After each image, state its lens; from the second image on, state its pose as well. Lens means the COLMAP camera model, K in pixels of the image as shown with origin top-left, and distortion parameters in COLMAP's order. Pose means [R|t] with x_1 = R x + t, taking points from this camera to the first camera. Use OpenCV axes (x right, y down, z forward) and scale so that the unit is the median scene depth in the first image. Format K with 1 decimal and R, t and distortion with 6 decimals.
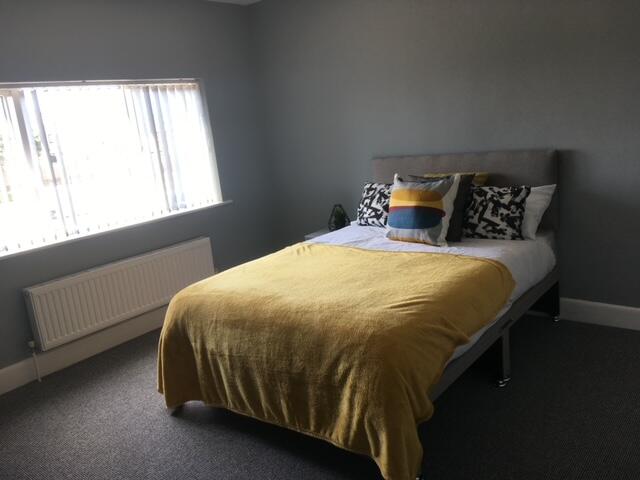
lens RADIAL K [[544.3, 0, 326.5], [0, 544.3, 237.9], [0, 0, 1]] dist [0.137250, -0.219633]
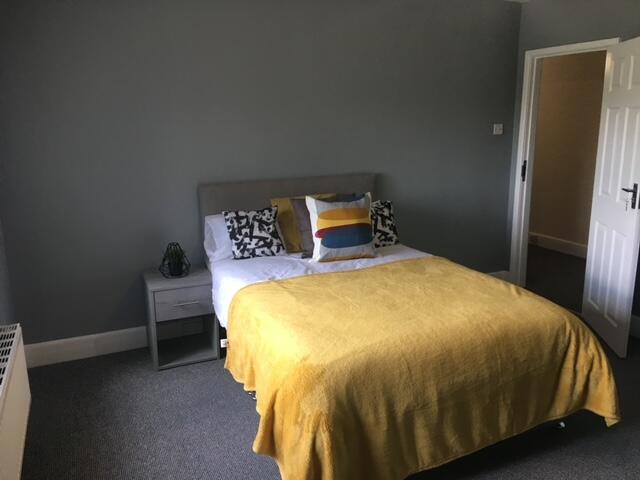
lens RADIAL K [[537.0, 0, 320.0], [0, 537.0, 240.0], [0, 0, 1]] dist [0.103479, -0.161323]
pose [[0.445394, -0.102837, 0.889409, -0.788194], [0.171083, 0.984853, 0.028198, -0.067993], [-0.878837, 0.139603, 0.456242, 0.596196]]
